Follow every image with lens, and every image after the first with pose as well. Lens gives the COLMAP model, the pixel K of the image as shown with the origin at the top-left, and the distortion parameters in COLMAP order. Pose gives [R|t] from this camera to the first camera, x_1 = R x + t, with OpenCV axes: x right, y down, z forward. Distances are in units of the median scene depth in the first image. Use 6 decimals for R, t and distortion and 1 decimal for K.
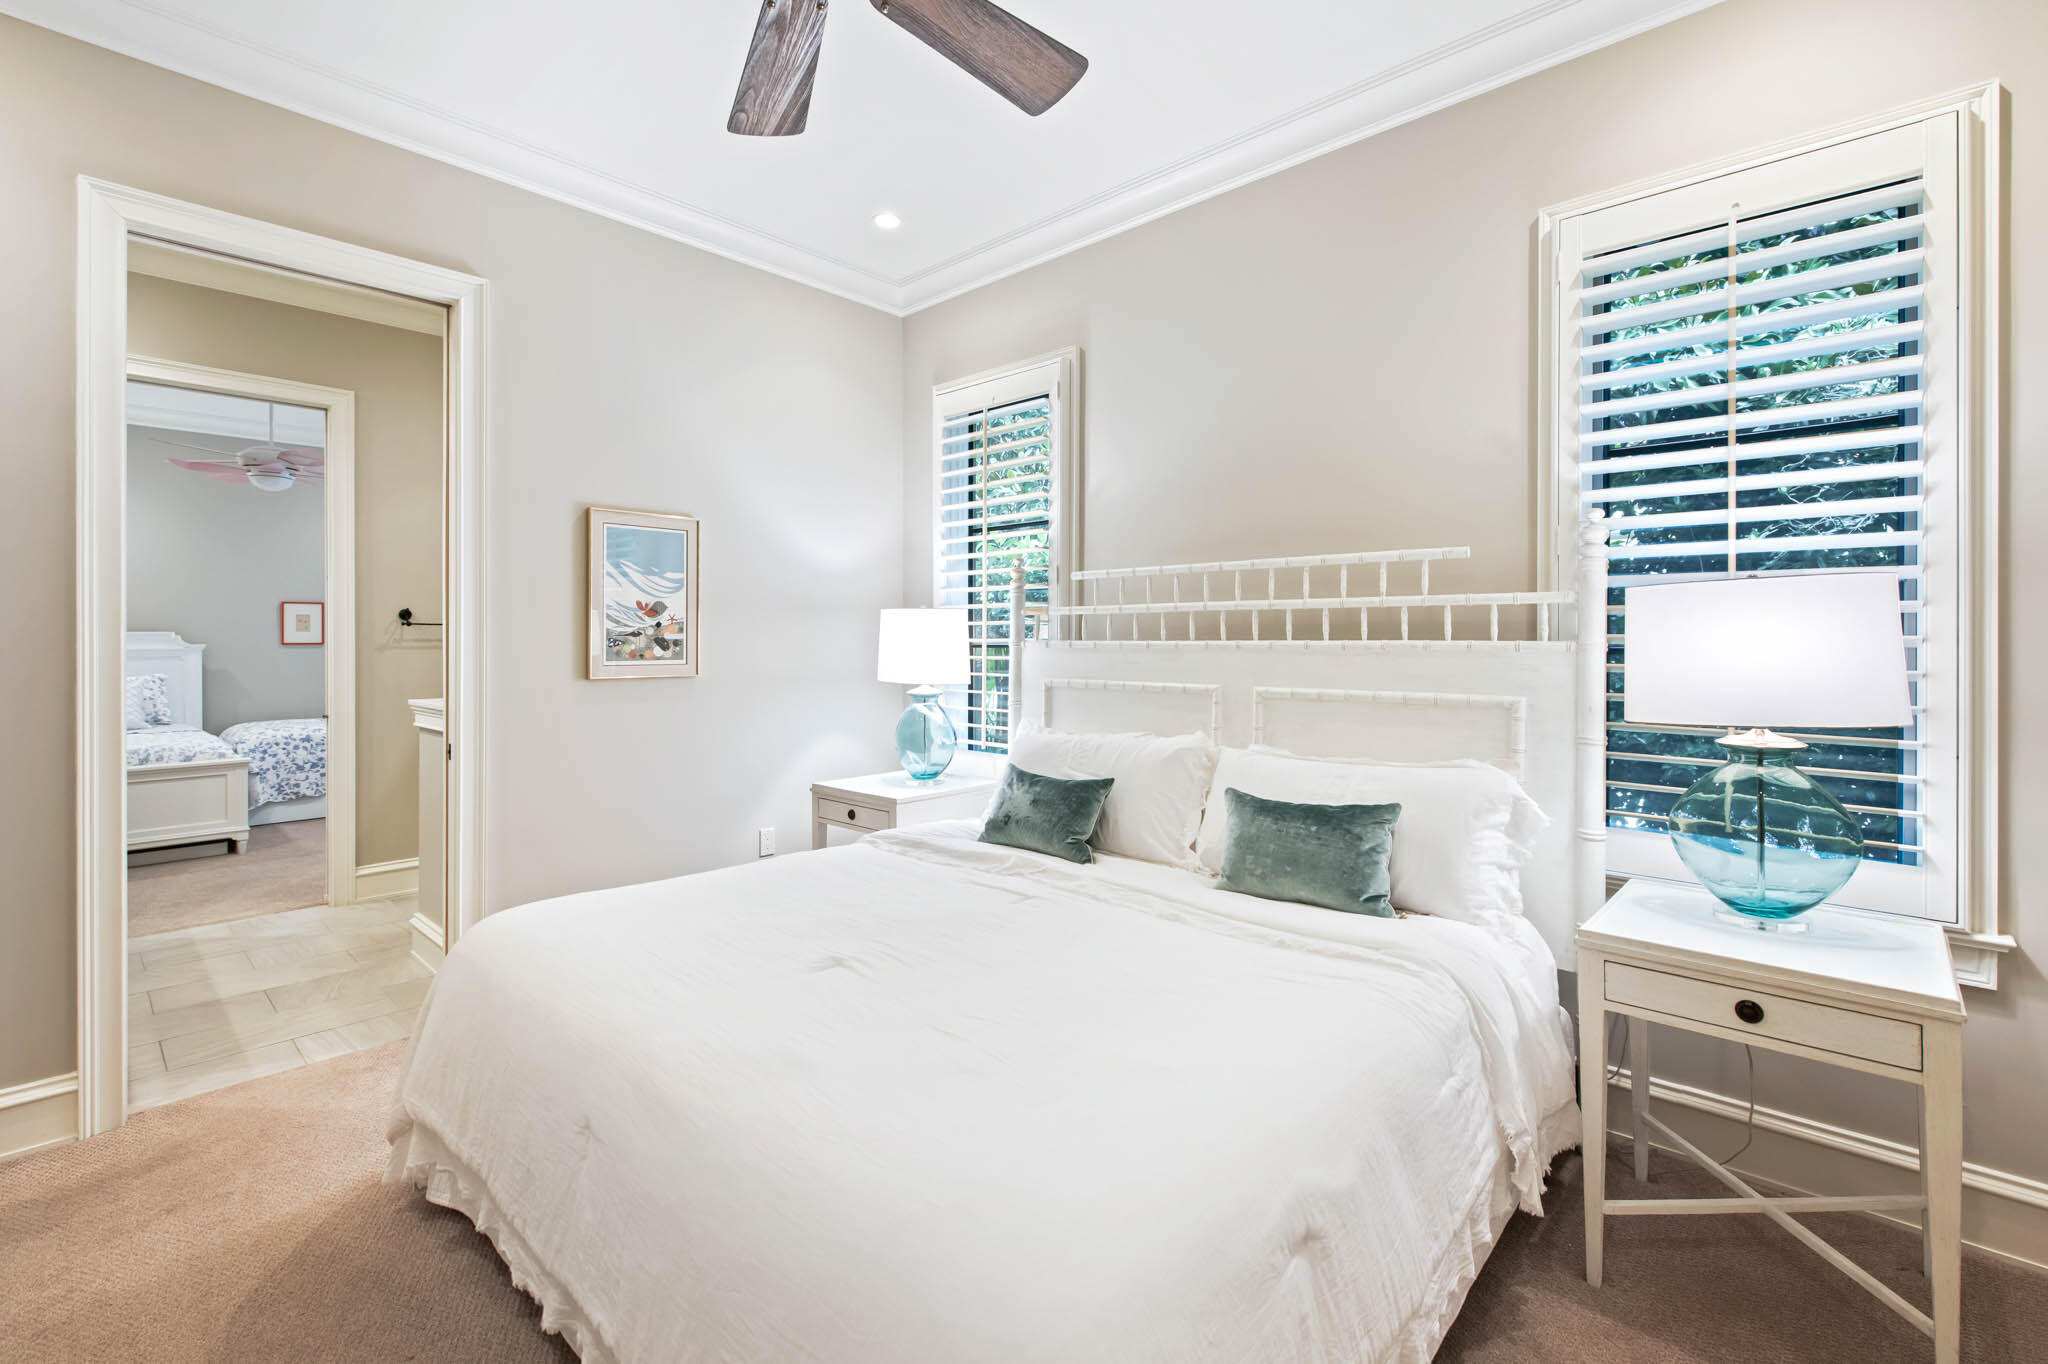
lens RADIAL K [[956.8, 0, 1037.1], [0, 956.8, 649.1], [0, 0, 1]] dist [-0.003112, -0.000893]
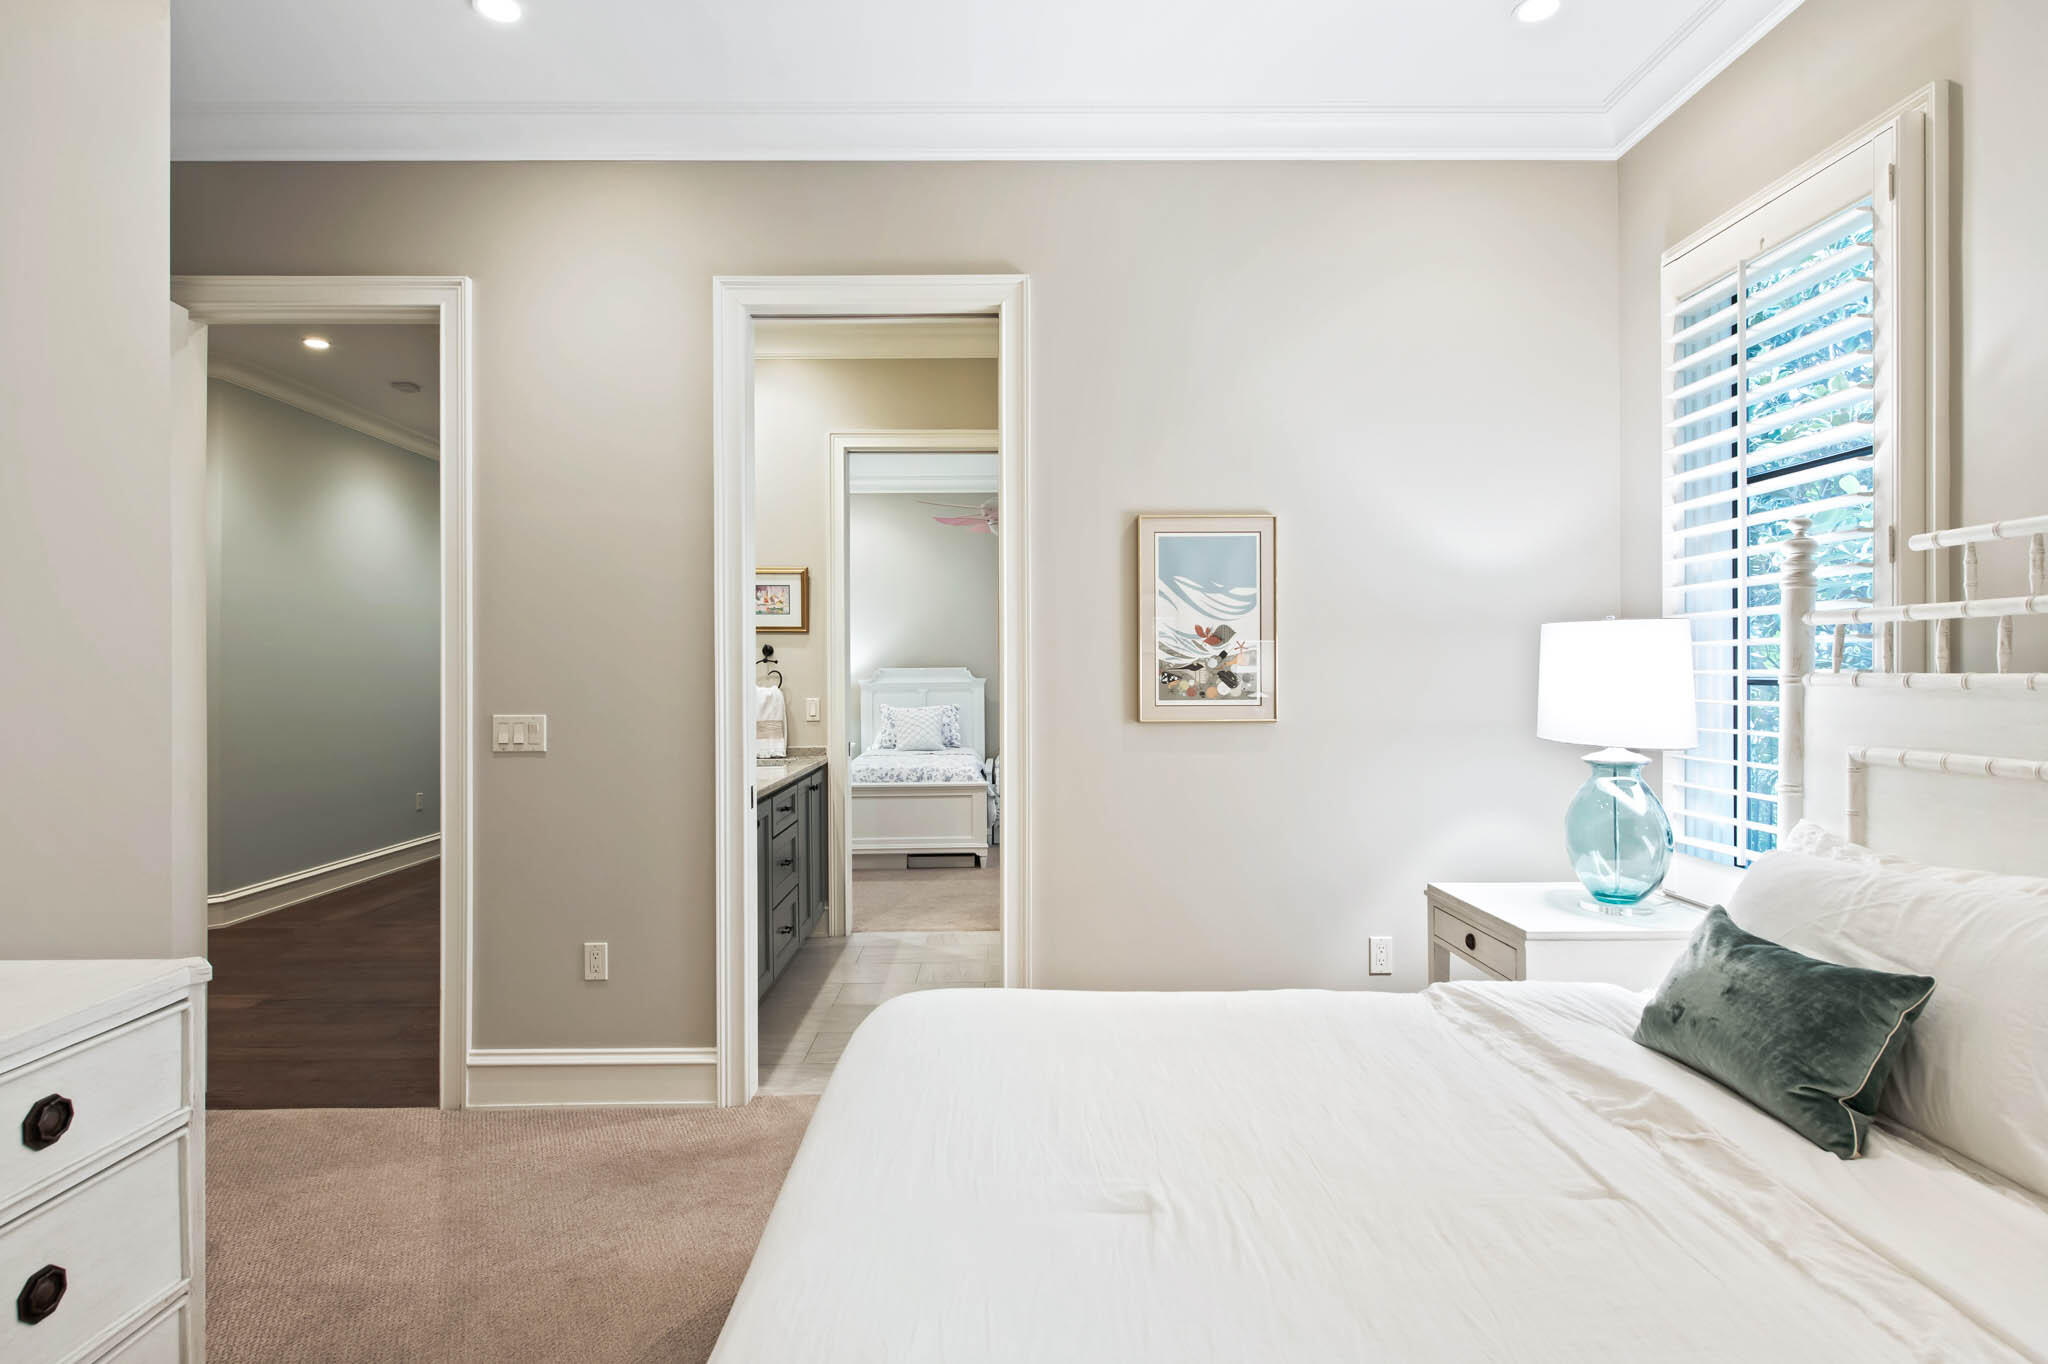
lens RADIAL K [[1070.9, 0, 968.9], [0, 1070.9, 674.3], [0, 0, 1]] dist [0.005491, -0.003776]
pose [[0.661248, -0.003408, -0.750159, 0.133308], [-0.001755, 0.999980, -0.006089, -0.003798], [0.750165, 0.005343, 0.661229, 0.270661]]
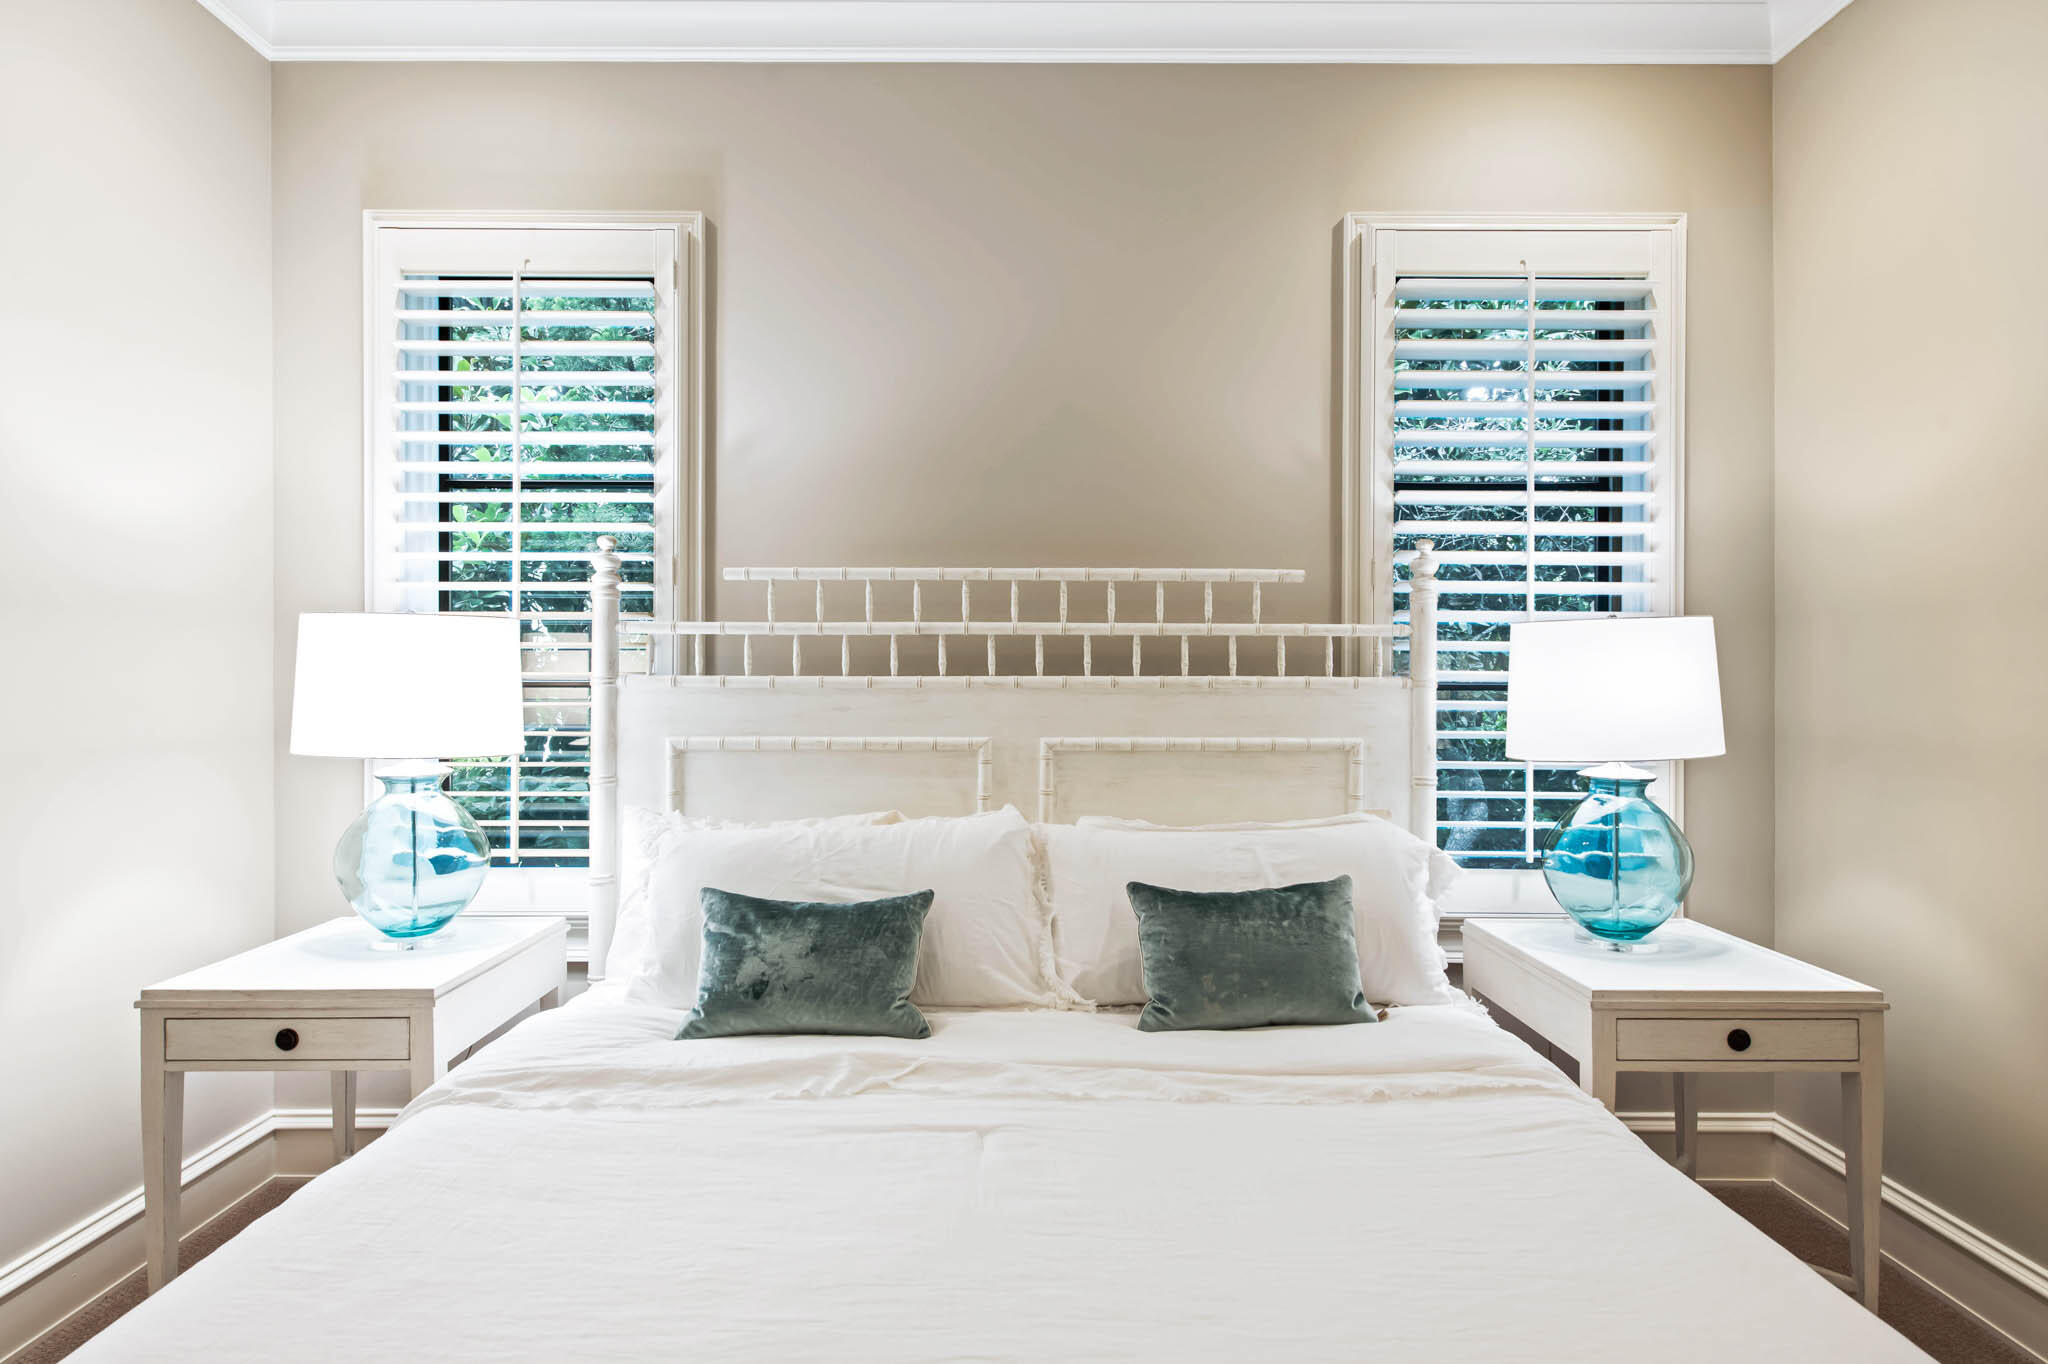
lens RADIAL K [[998.3, 0, 1026.9], [0, 998.3, 680.9], [0, 0, 1]] dist [0.006316, -0.001952]
pose [[0.716795, -0.005698, 0.697261, -0.287230], [0.004188, 0.999984, 0.003867, -0.007296], [-0.697272, 0.000148, 0.716807, 0.394974]]
